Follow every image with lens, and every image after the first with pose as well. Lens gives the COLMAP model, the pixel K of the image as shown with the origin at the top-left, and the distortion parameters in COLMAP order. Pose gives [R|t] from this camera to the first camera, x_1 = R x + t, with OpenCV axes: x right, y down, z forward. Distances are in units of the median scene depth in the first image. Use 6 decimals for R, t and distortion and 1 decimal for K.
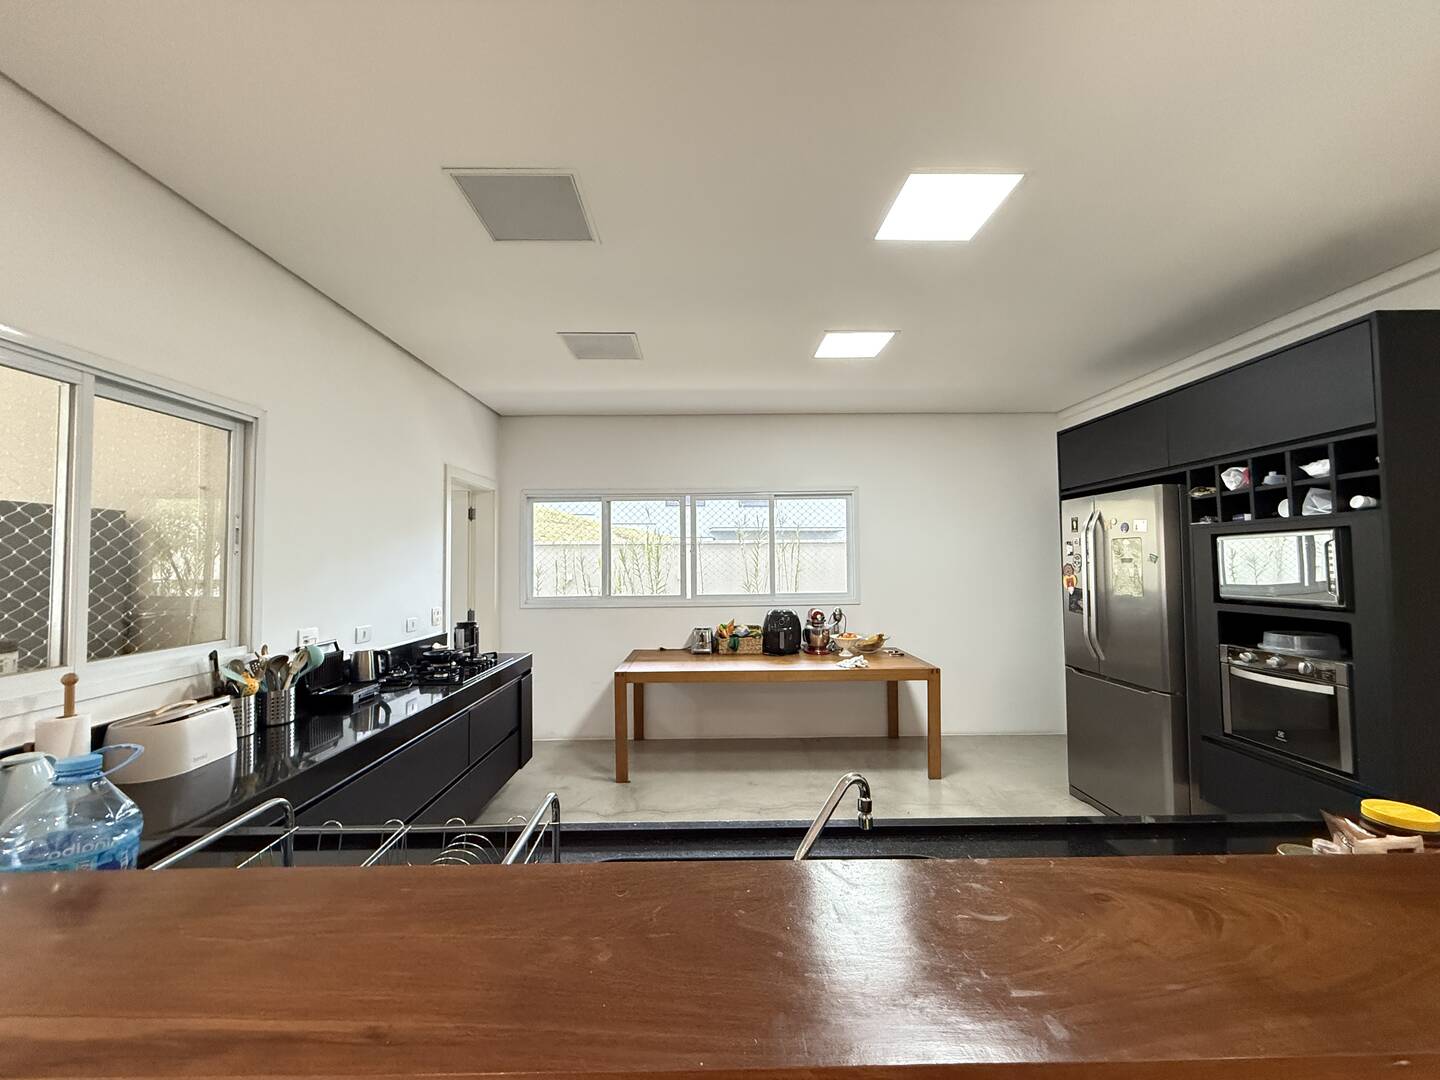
lens RADIAL K [[572.9, 0, 720.3], [0, 572.9, 547.4], [0, 0, 1]] dist [0.000280, -0.000158]
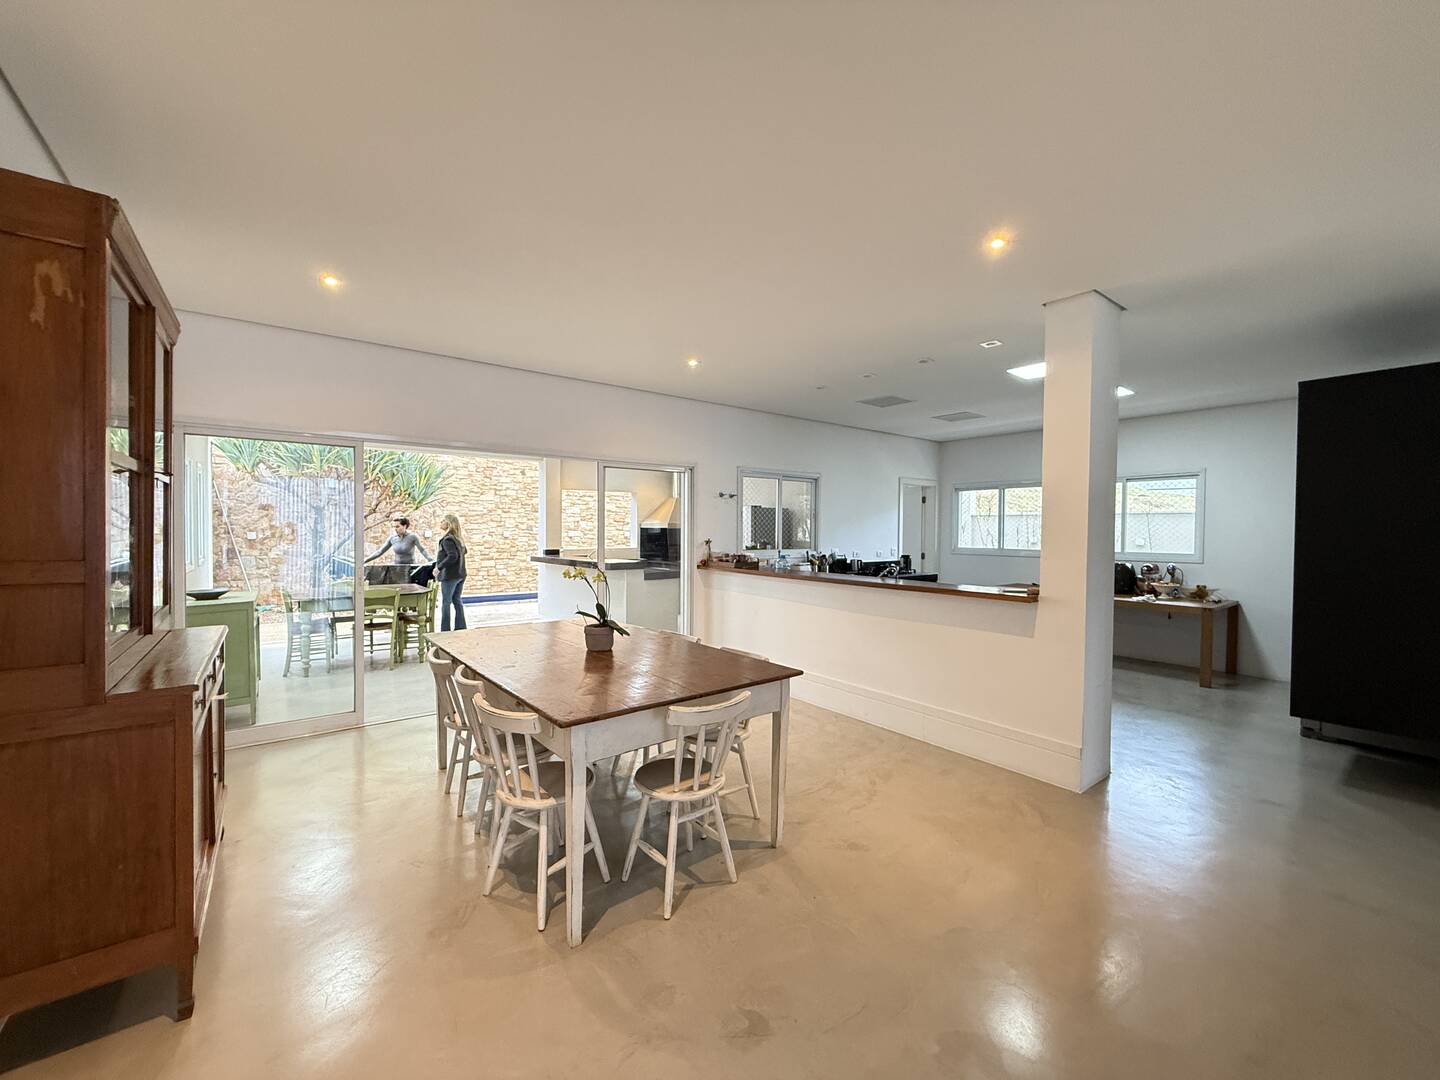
lens RADIAL K [[572.9, 0, 714.6], [0, 572.9, 540.7], [0, 0, 1]] dist [0.000280, -0.000158]
pose [[0.587585, 0.028147, -0.808673, 1.368353], [0.006206, 0.999209, 0.039288, -0.010952], [0.809139, -0.028104, 0.586945, -1.276582]]
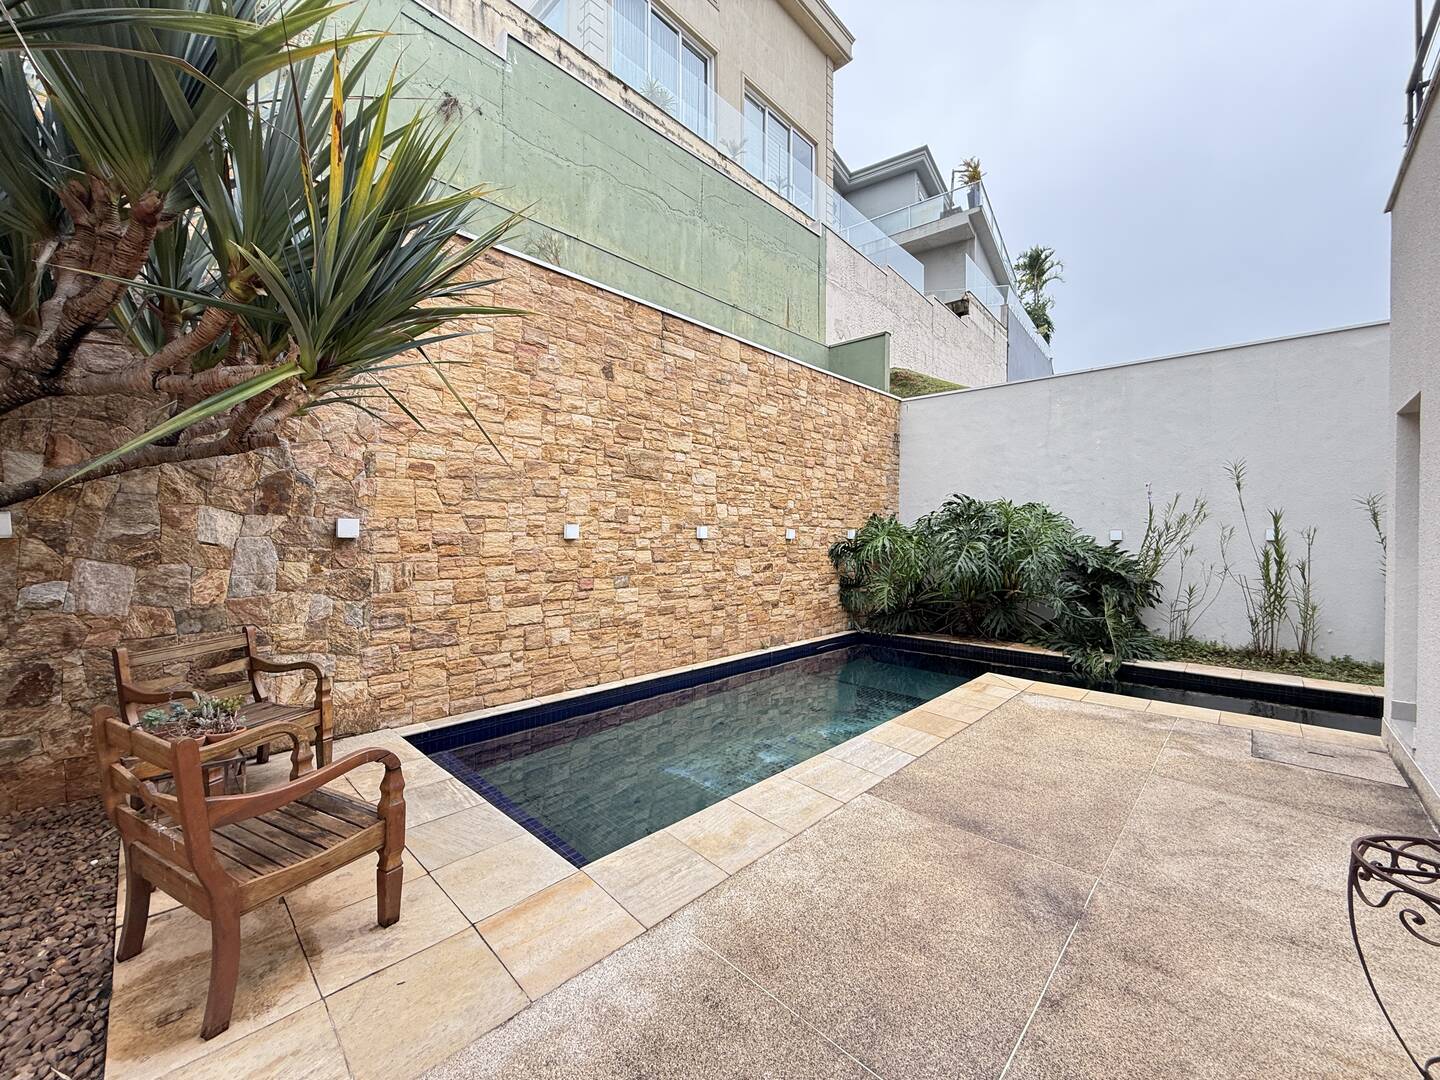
lens RADIAL K [[572.9, 0, 714.6], [0, 572.9, 539.9], [0, 0, 1]] dist [0.000280, -0.000158]
pose [[0.706710, 0.012038, -0.707401, -3.250042], [0.007143, 0.999683, 0.024148, 0.137769], [0.707468, -0.022119, 0.706399, -0.624229]]
